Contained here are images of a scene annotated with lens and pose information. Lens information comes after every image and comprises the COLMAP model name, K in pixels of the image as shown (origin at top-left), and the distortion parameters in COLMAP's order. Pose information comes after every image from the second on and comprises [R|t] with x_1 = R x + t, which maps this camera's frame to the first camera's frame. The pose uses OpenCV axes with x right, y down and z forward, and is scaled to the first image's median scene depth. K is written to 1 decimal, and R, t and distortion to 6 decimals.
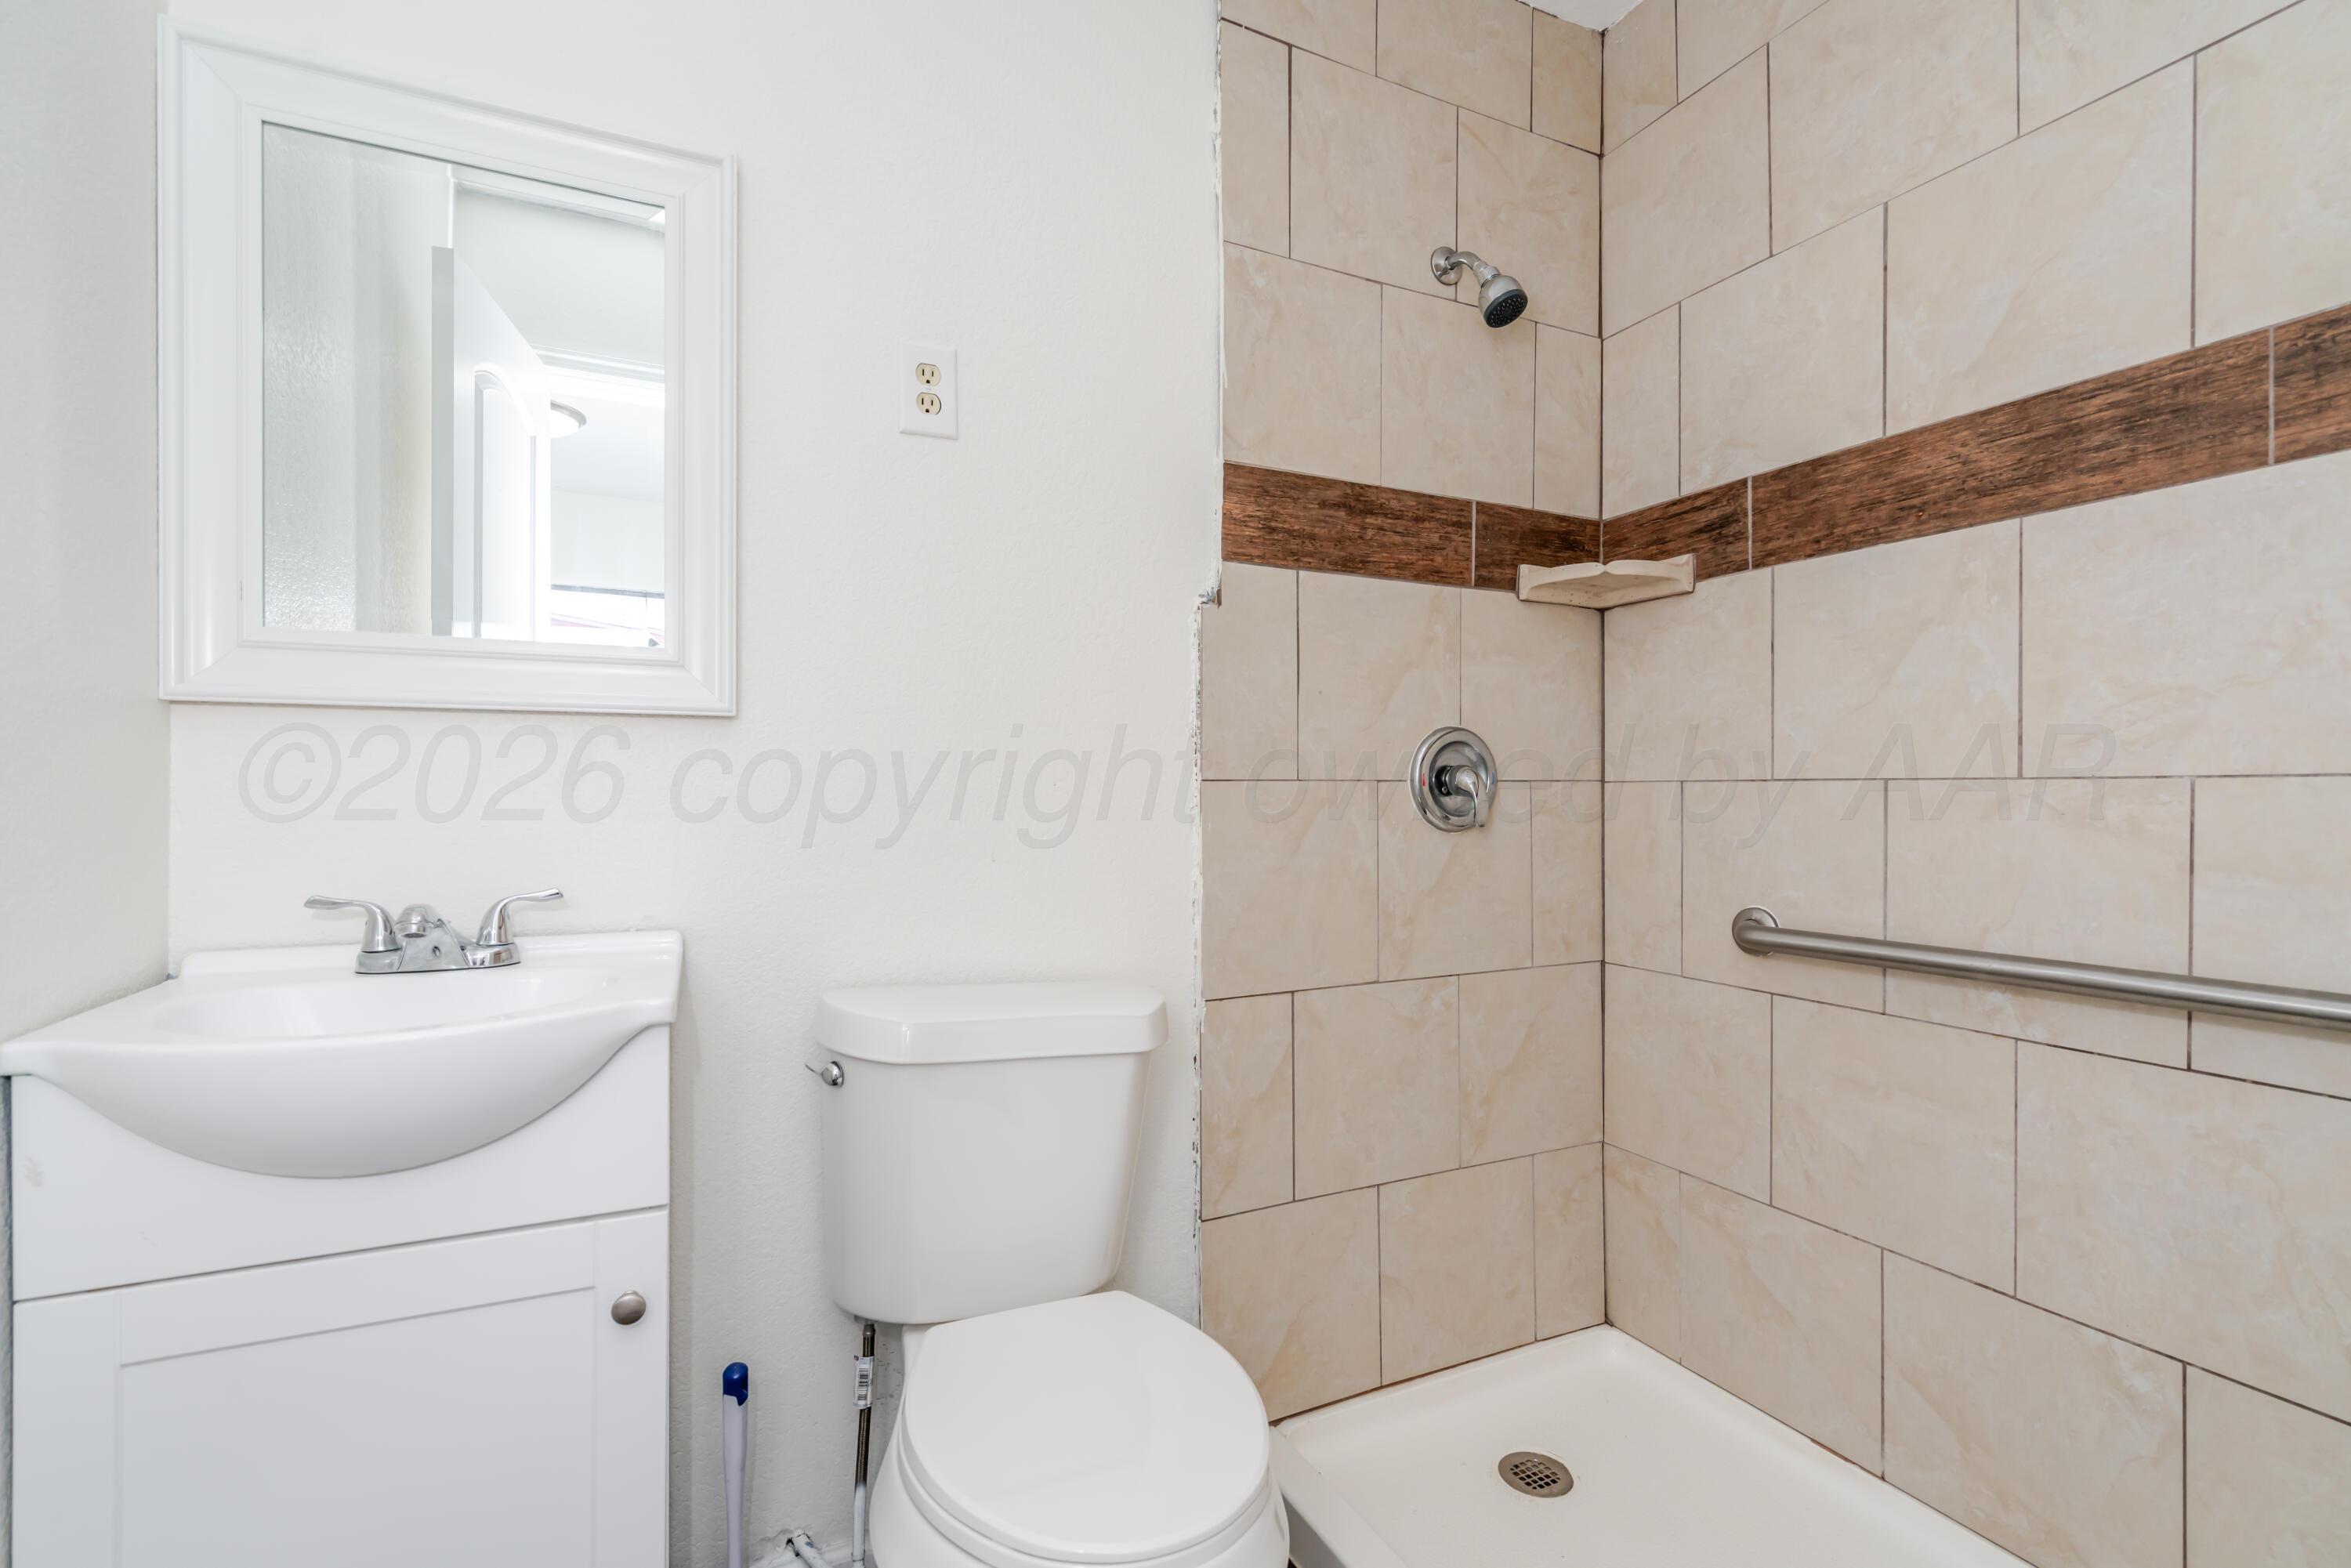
lens RADIAL K [[1070.0, 0, 1176.9], [0, 1070.0, 794.5], [0, 0, 1]] dist [-0.004573, 0.002900]
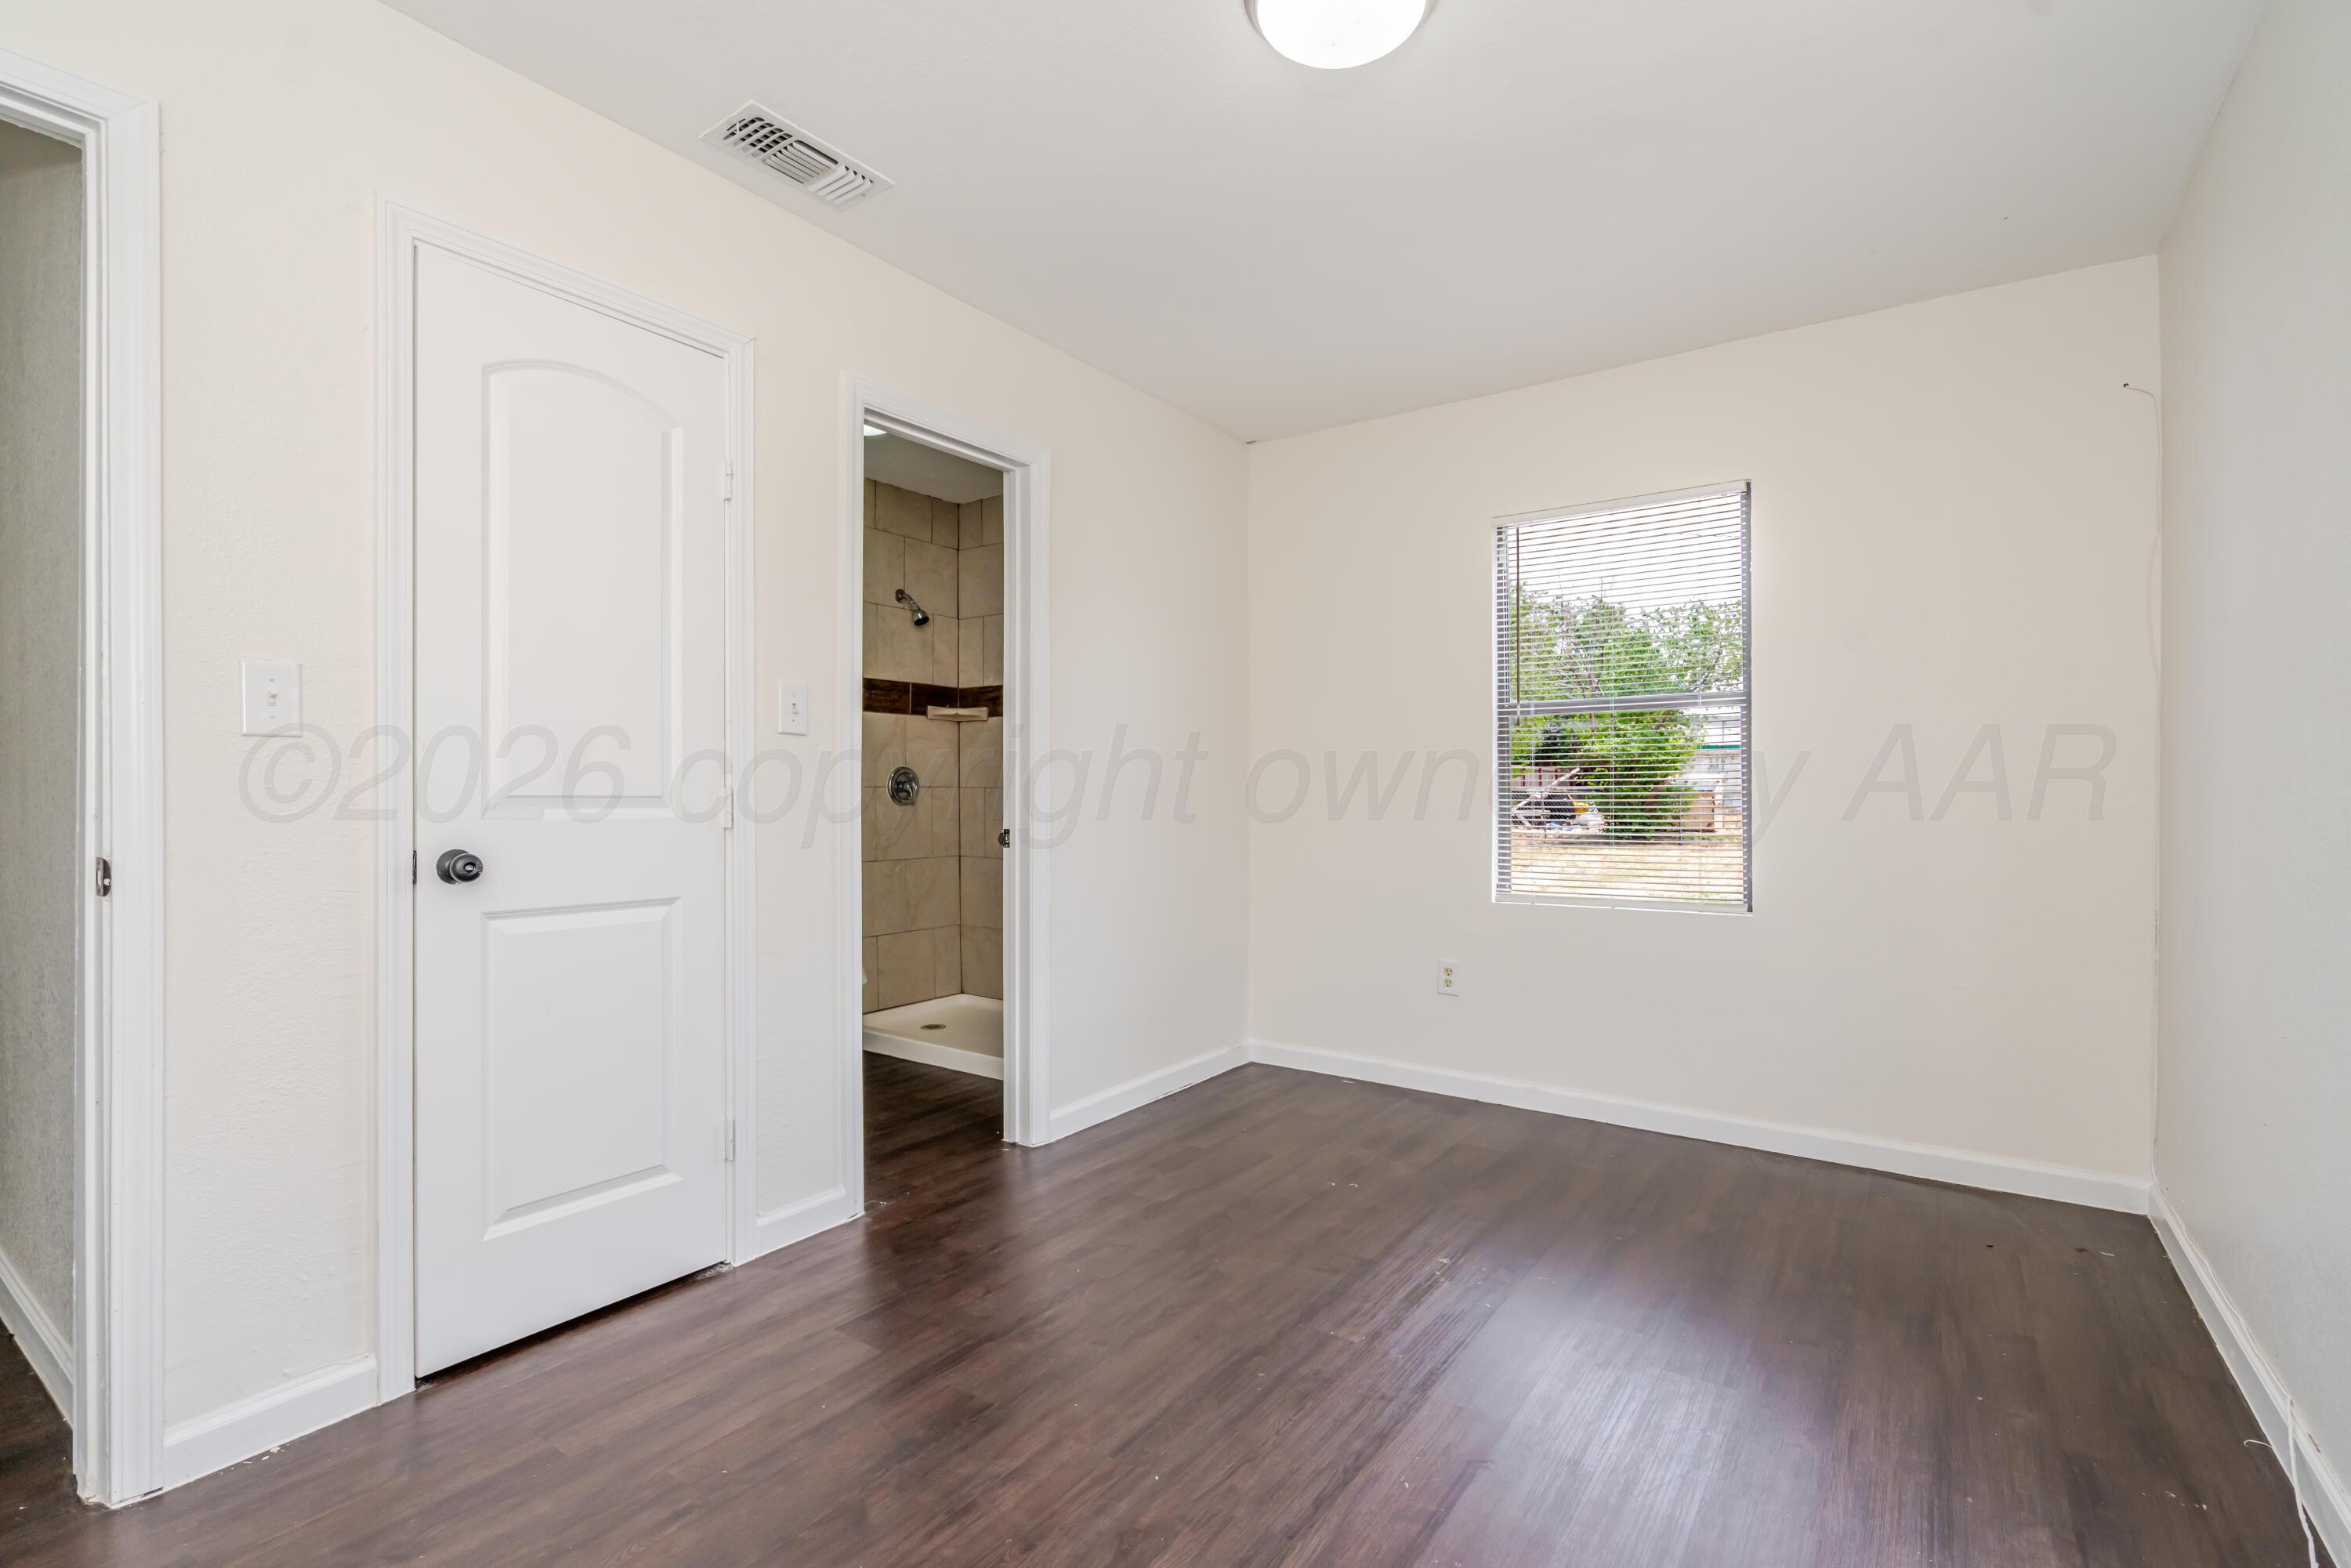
lens RADIAL K [[1070.0, 0, 1168.8], [0, 1070.0, 781.2], [0, 0, 1]] dist [-0.004573, 0.002900]
pose [[0.874526, -0.000320, 0.484978, -0.453142], [0.001375, 0.999997, -0.001819, -0.022298], [-0.484976, 0.002258, 0.874525, -1.645069]]
